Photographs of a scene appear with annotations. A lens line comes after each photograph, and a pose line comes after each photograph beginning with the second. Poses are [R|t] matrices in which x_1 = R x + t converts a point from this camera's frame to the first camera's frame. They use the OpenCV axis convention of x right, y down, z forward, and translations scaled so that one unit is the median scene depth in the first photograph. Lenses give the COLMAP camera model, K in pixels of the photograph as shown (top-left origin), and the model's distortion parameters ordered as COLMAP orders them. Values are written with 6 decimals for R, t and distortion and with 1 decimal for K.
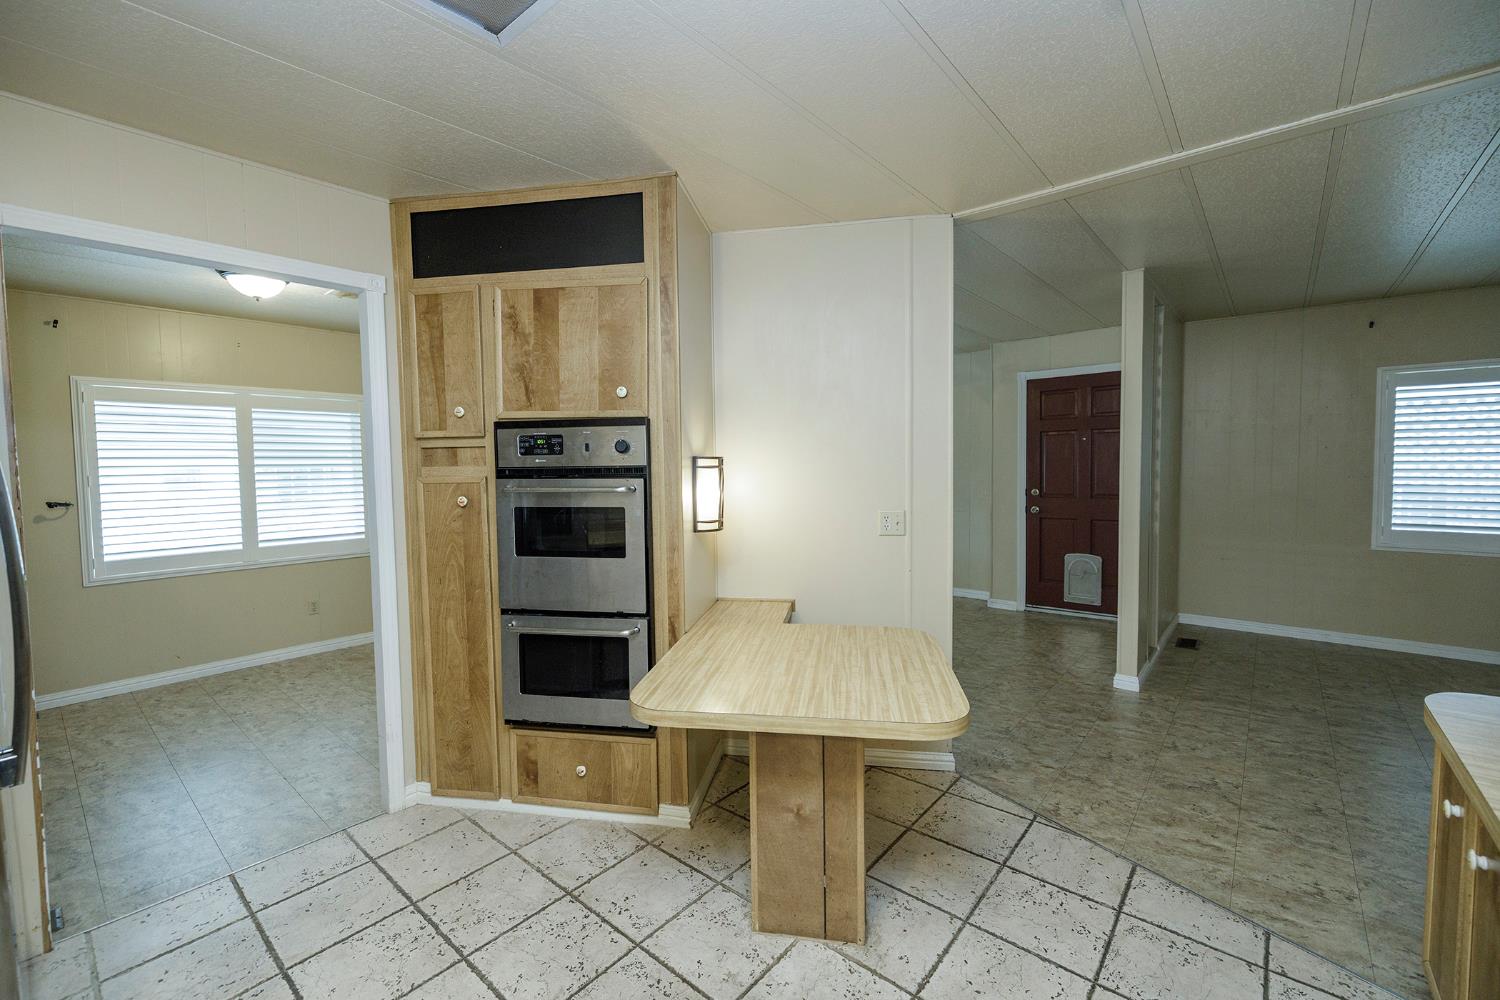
lens RADIAL K [[628.0, 0, 737.0], [0, 628.0, 497.9], [0, 0, 1]] dist [0.000687, 0.000734]
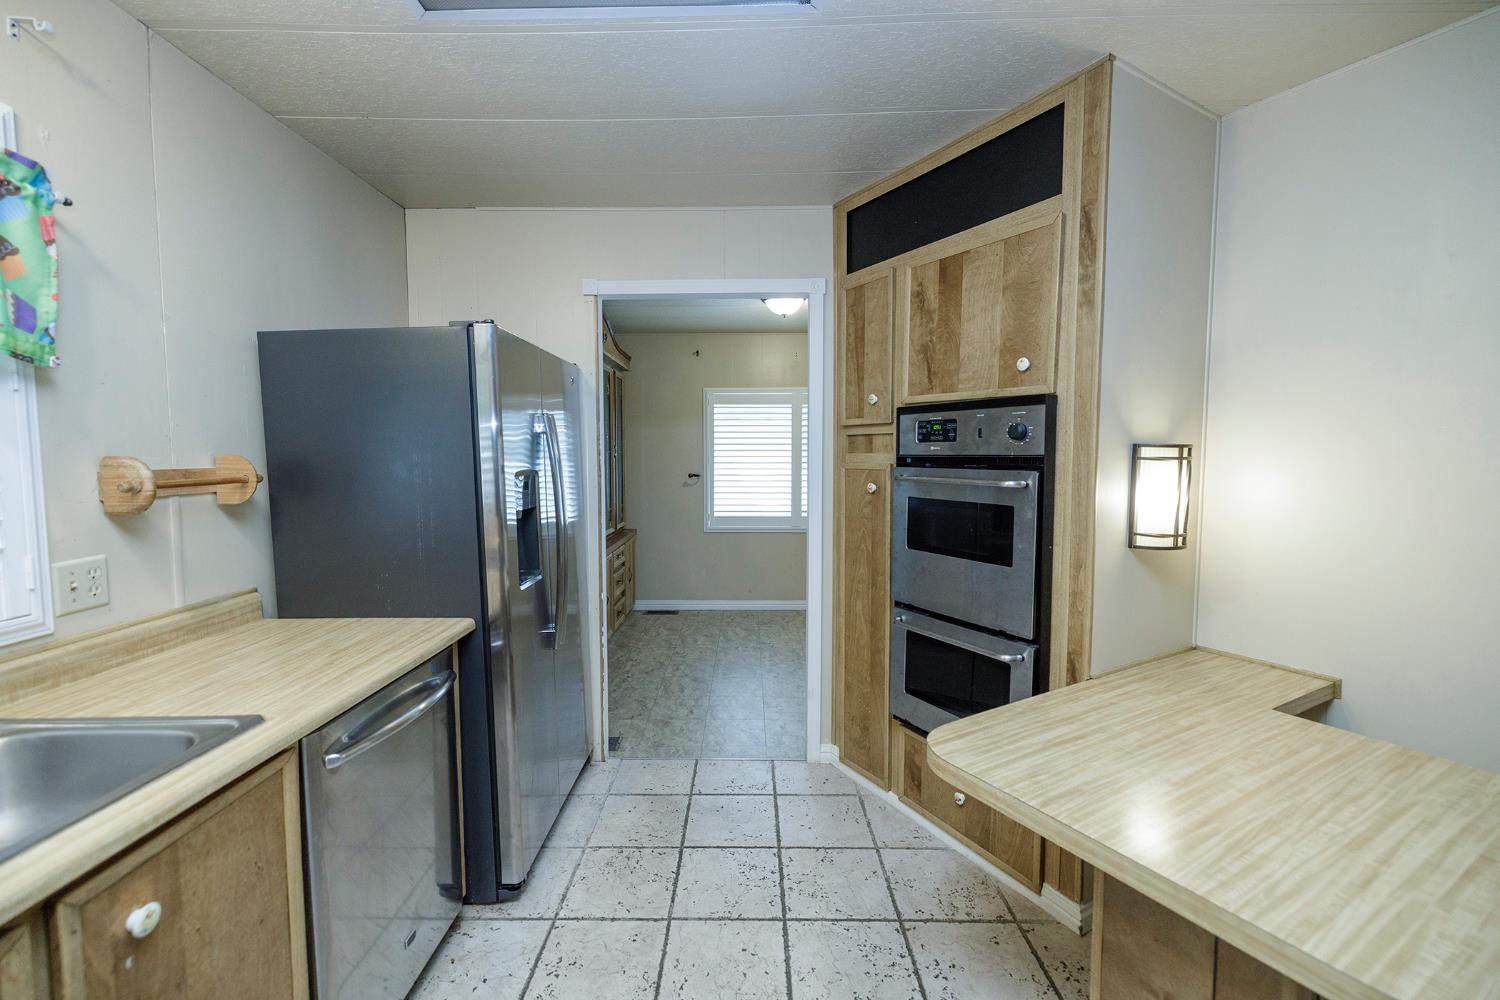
lens RADIAL K [[628.0, 0, 744.0], [0, 628.0, 497.5], [0, 0, 1]] dist [0.000687, 0.000734]
pose [[0.643818, 0.067171, -0.762224, 0.206426], [-0.052095, 0.997676, 0.043917, -0.012837], [0.763403, 0.011434, 0.645822, 0.192645]]
